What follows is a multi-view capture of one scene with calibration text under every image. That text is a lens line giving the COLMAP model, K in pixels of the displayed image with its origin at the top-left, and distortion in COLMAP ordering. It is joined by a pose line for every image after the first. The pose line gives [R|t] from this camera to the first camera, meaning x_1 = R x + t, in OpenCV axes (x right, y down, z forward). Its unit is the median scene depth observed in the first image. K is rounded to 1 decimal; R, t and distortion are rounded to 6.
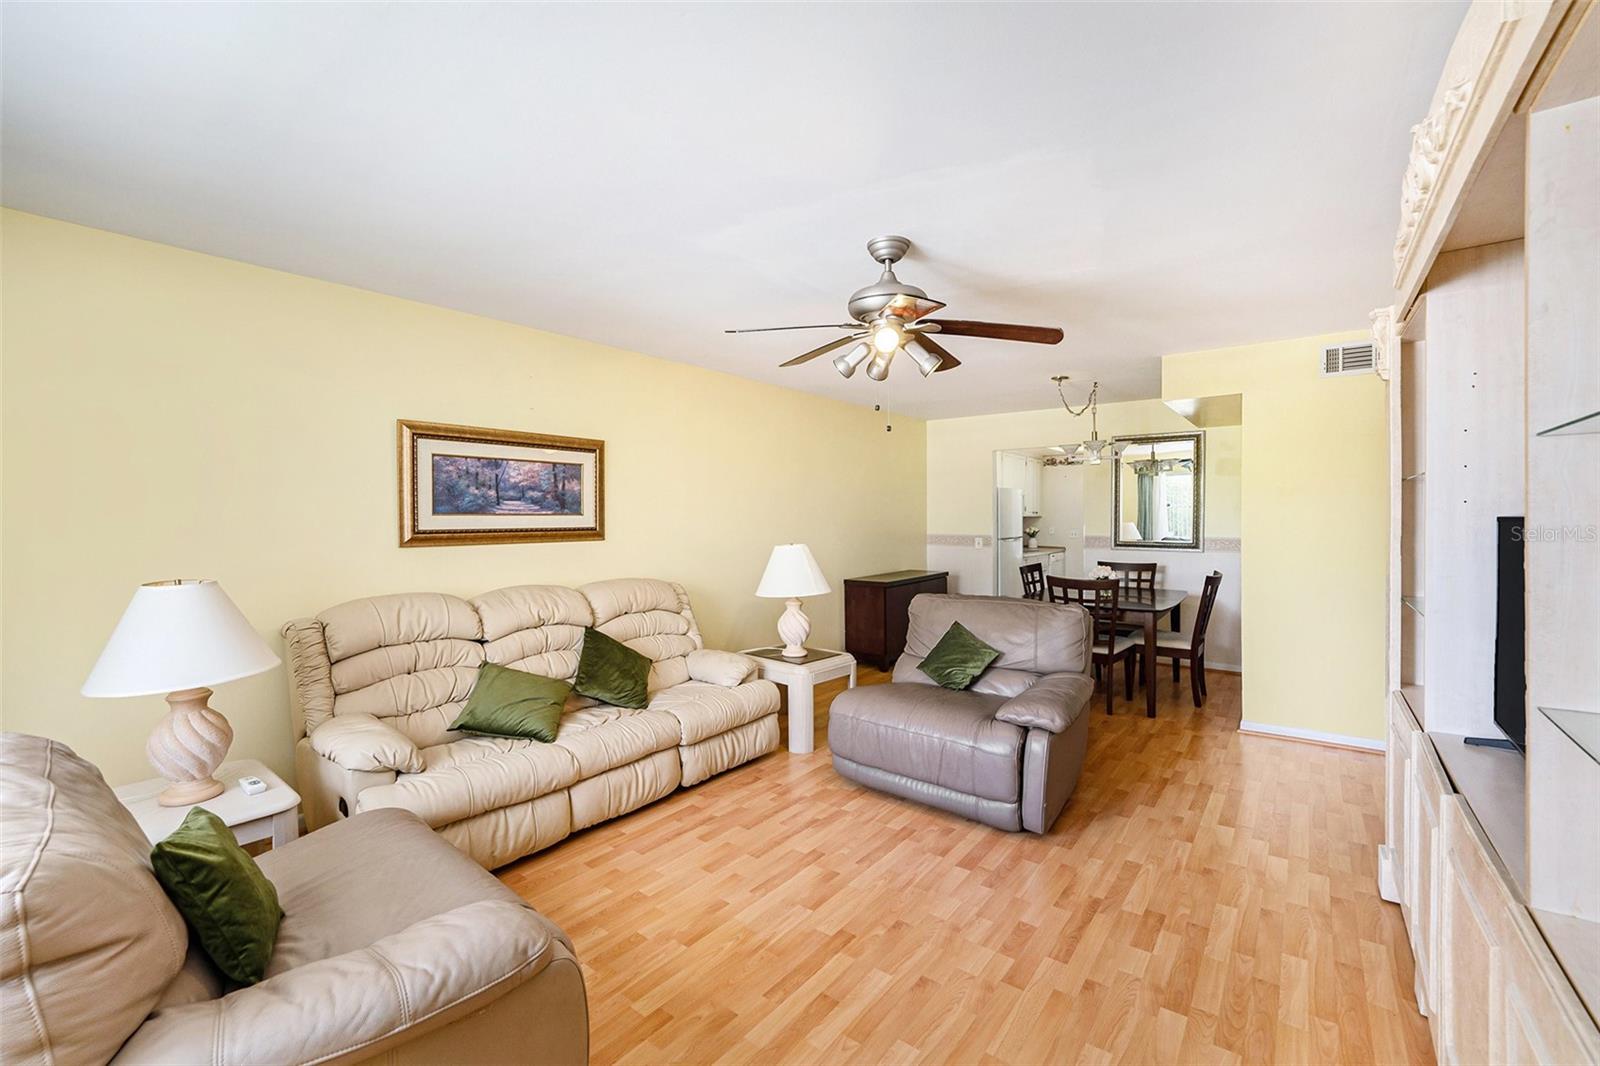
lens RADIAL K [[672.9, 0, 804.4], [0, 672.9, 529.2], [0, 0, 1]] dist [-0.001461, -0.001590]
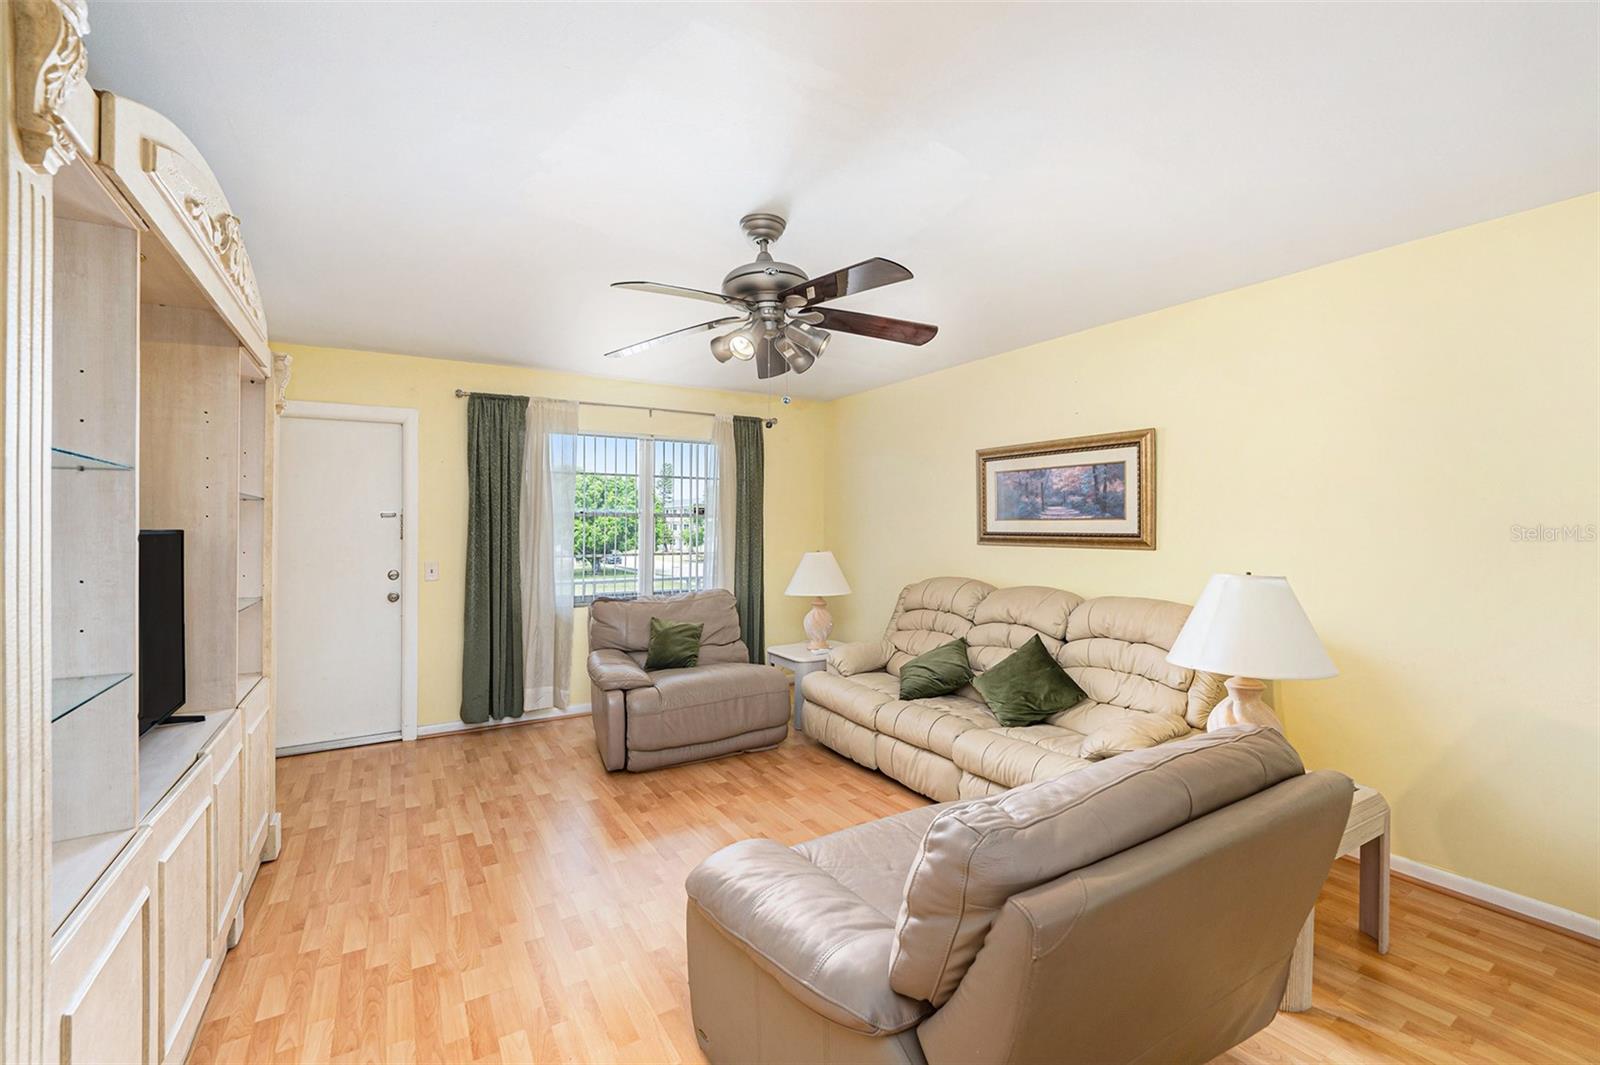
lens RADIAL K [[697.3, 0, 807.9], [0, 697.3, 500.4], [0, 0, 1]] dist [-0.018470, 0.000356]
pose [[-0.372668, -0.022154, -0.927700, 0.719162], [-0.008434, 0.999755, -0.020486, -0.025949], [0.927926, 0.000190, -0.372764, 1.043222]]
